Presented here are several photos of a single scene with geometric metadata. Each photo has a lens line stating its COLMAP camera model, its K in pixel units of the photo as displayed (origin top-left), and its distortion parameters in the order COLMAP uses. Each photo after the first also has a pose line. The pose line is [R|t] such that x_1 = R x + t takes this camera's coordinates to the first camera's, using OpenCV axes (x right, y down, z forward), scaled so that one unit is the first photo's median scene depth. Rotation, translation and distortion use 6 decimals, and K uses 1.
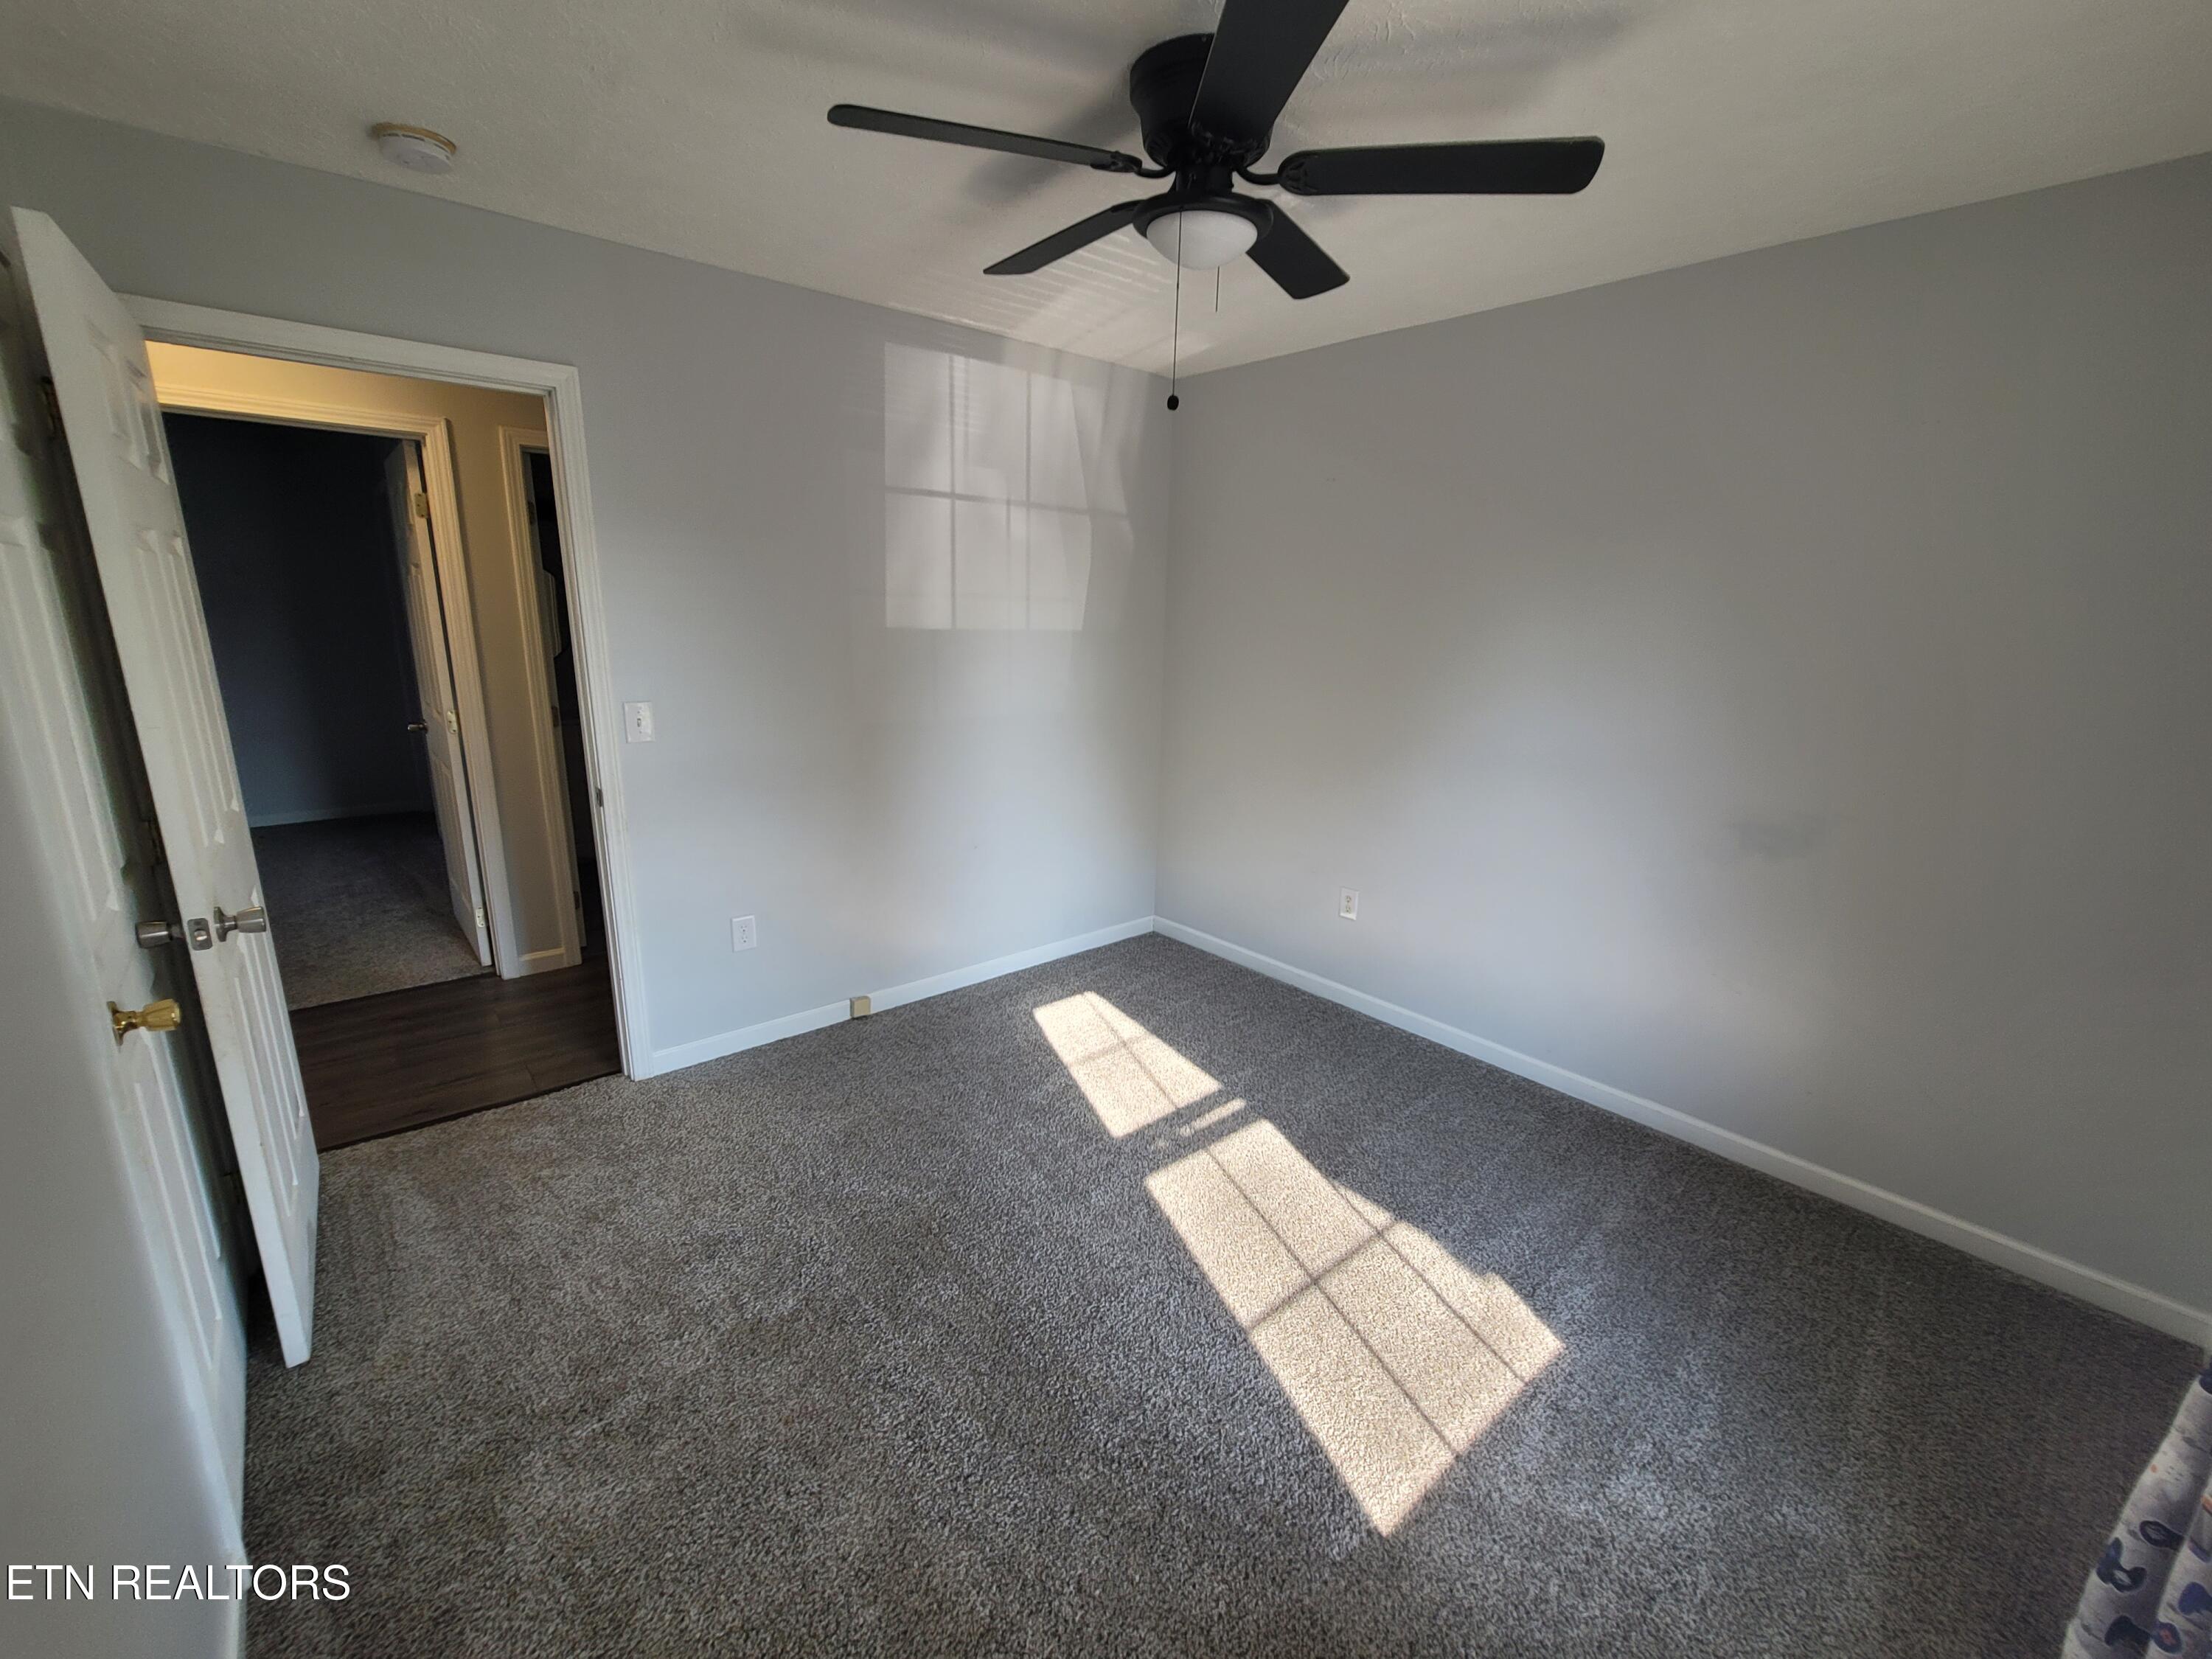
lens RADIAL K [[920.0, 0, 1109.2], [0, 920.0, 831.7], [0, 0, 1]] dist [0.000001, 0.000058]
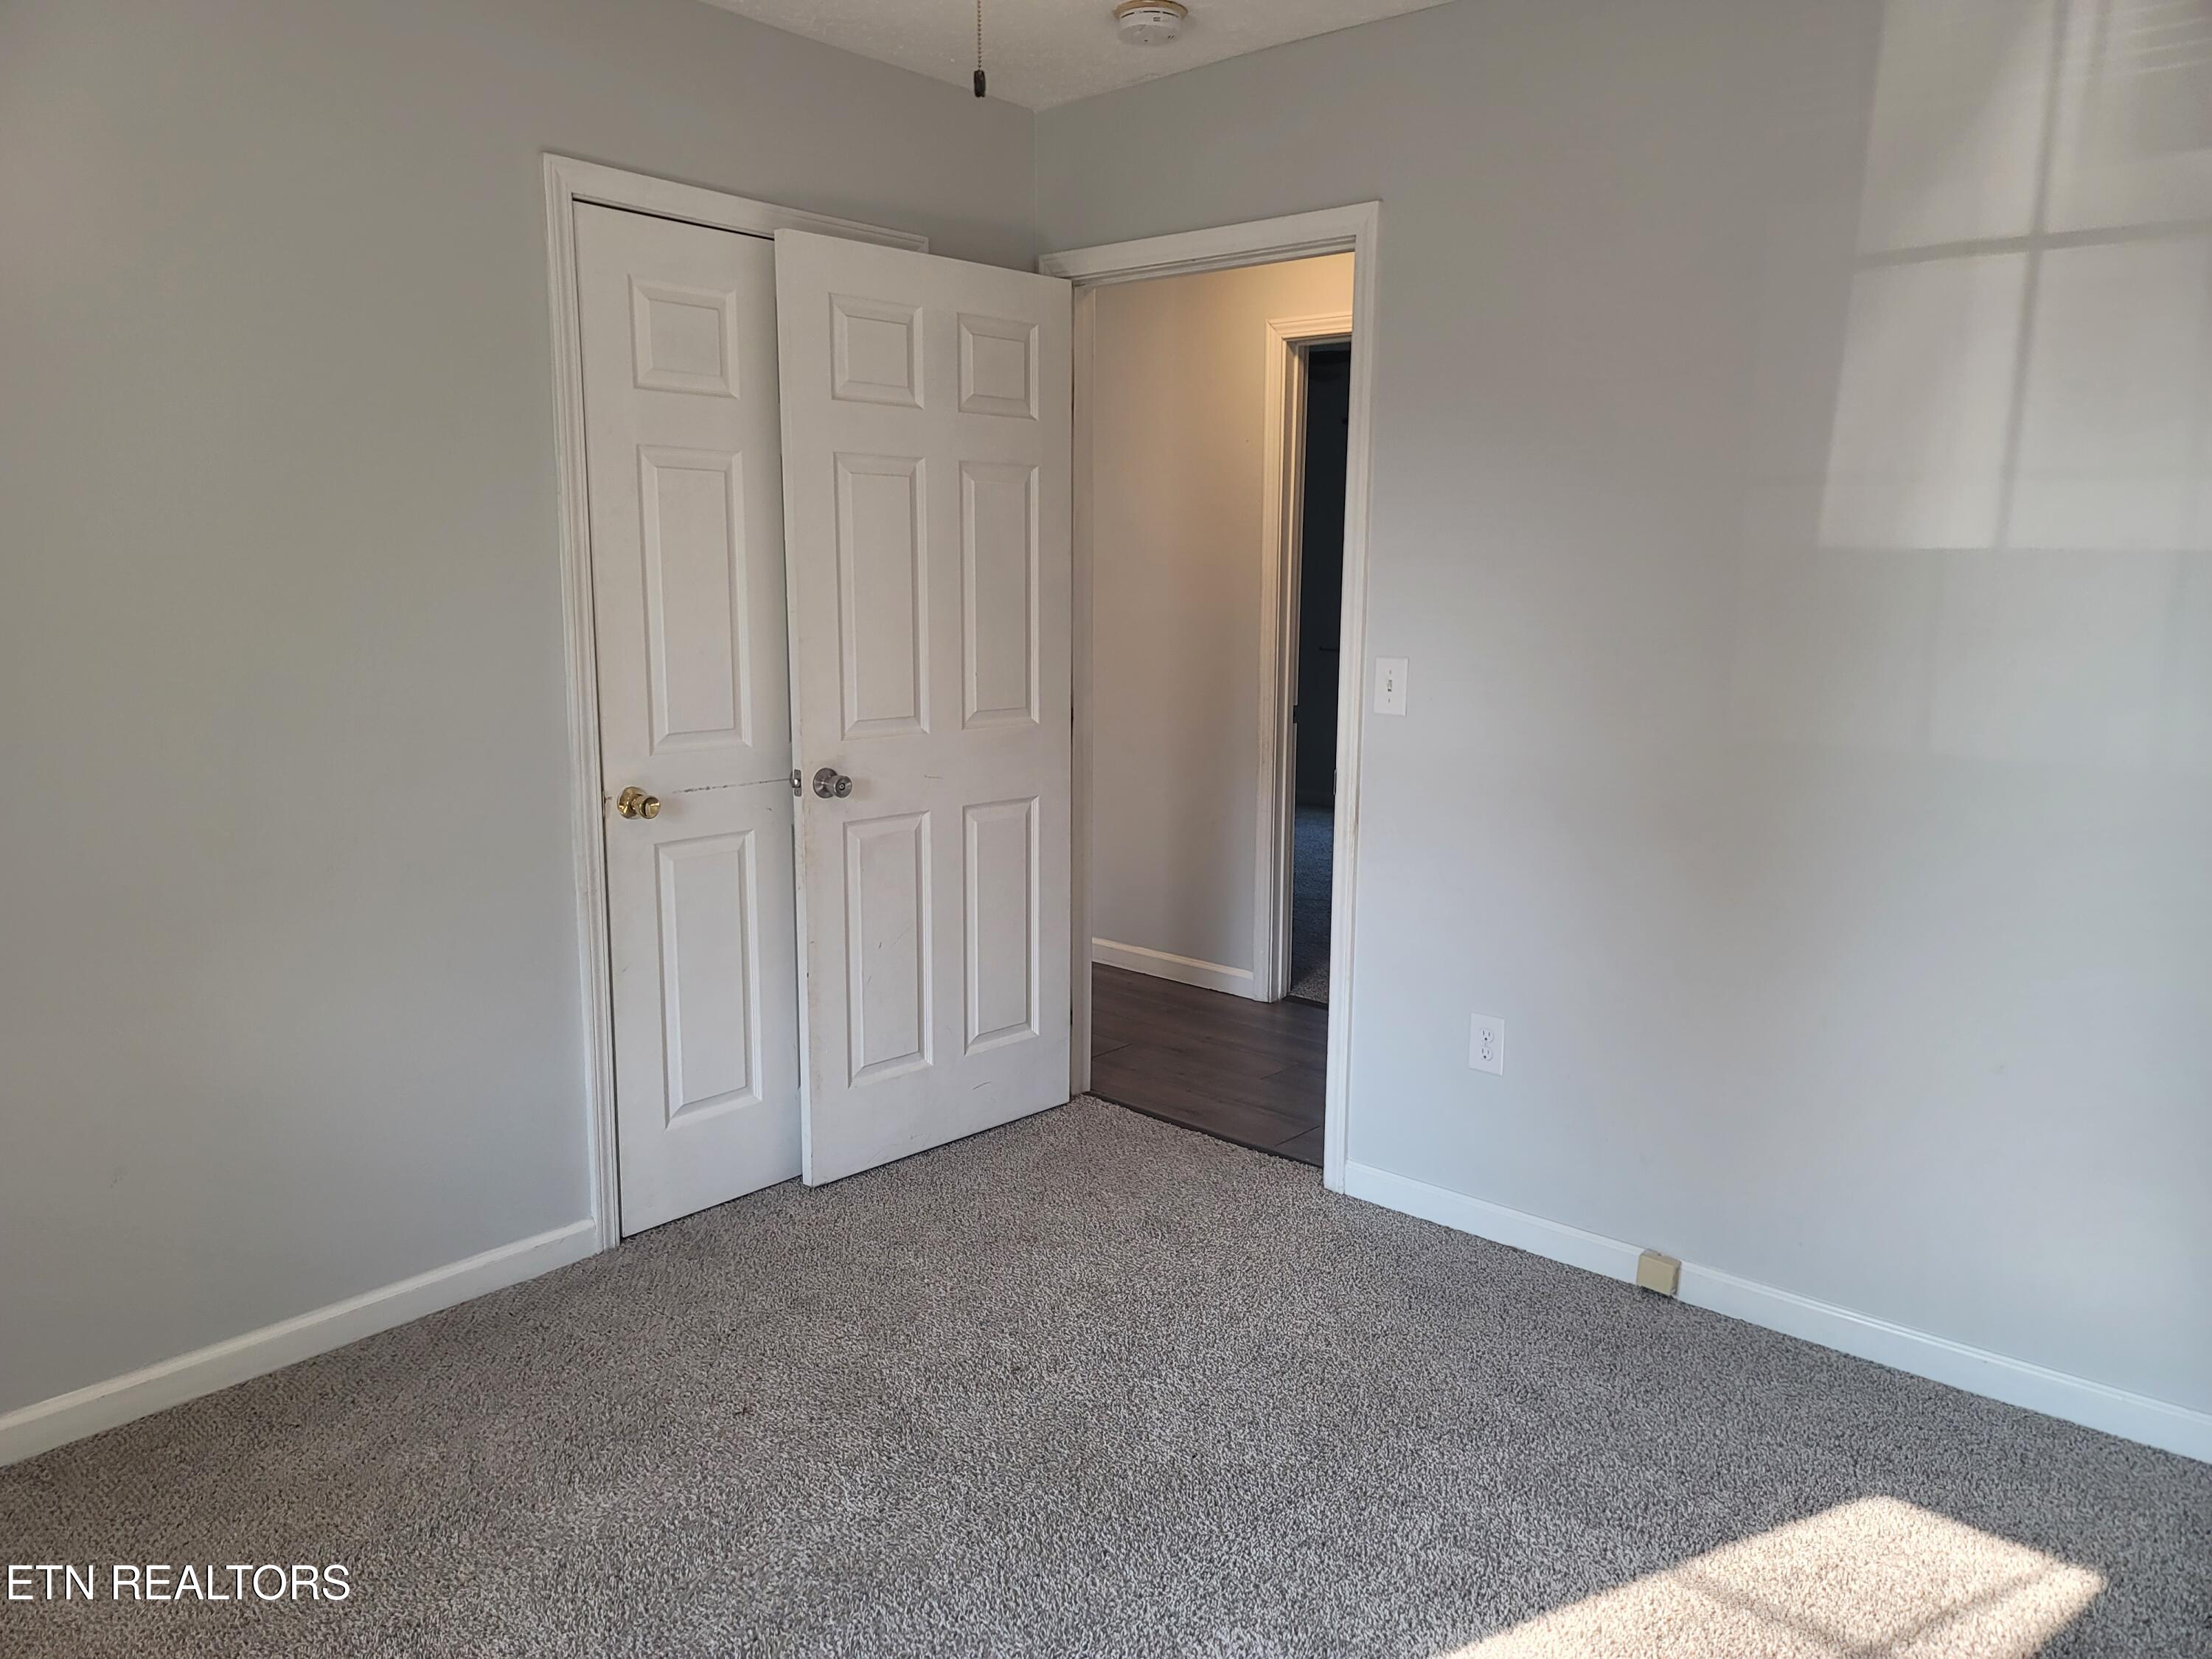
lens RADIAL K [[1611.1, 0, 1107.6], [0, 1611.1, 868.1], [0, 0, 1]] dist [0.091480, -0.081073]
pose [[0.124670, 0.161782, -0.978920, 0.613845], [-0.238344, 0.962611, 0.128733, -0.082874], [0.963146, 0.217271, 0.158568, 0.552443]]
